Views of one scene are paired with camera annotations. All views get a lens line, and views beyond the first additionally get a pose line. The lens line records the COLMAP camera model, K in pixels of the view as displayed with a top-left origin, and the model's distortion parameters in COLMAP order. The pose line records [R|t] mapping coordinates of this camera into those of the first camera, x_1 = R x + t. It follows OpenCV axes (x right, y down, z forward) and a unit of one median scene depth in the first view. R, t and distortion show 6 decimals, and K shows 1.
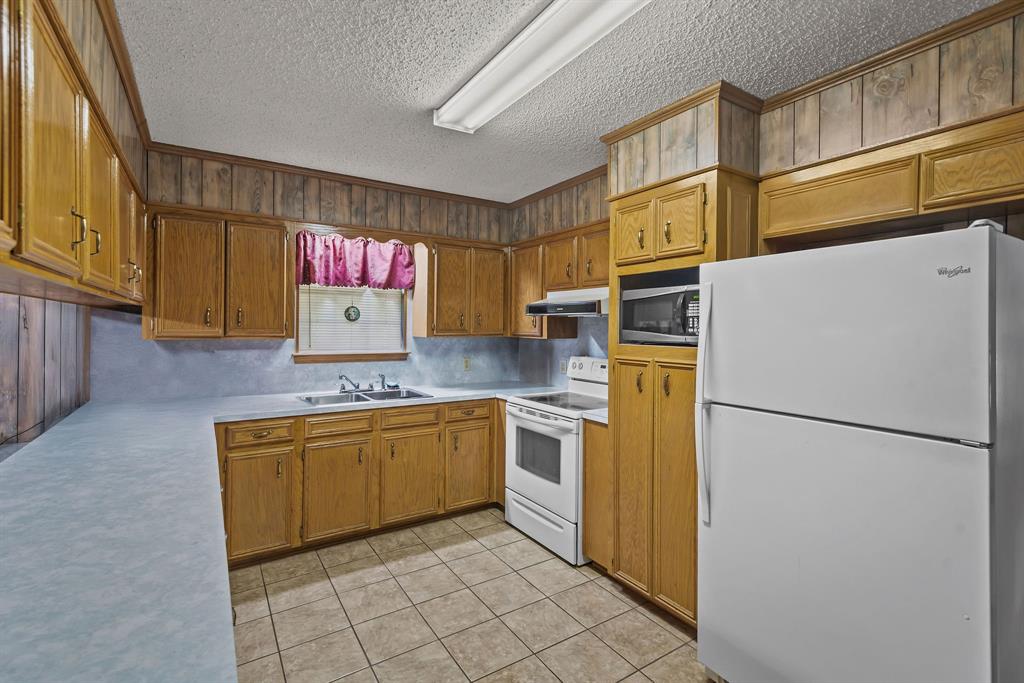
lens RADIAL K [[471.3, 0, 511.3], [0, 471.3, 325.9], [0, 0, 1]] dist [0.017852, -0.000155]
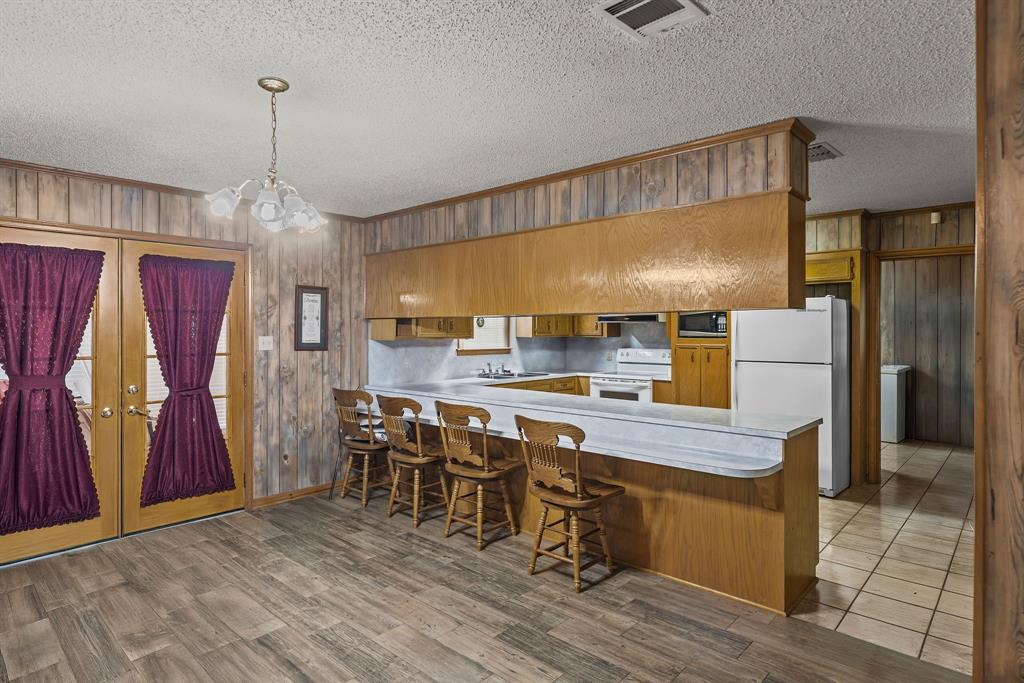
lens RADIAL K [[567.6, 0, 515.0], [0, 567.6, 335.3], [0, 0, 1]] dist [0.009297, 0.000843]
pose [[0.966918, -0.011972, 0.254806, -0.846034], [0.009121, 0.999882, 0.012370, -0.006091], [-0.254924, -0.009636, 0.966913, -0.897466]]
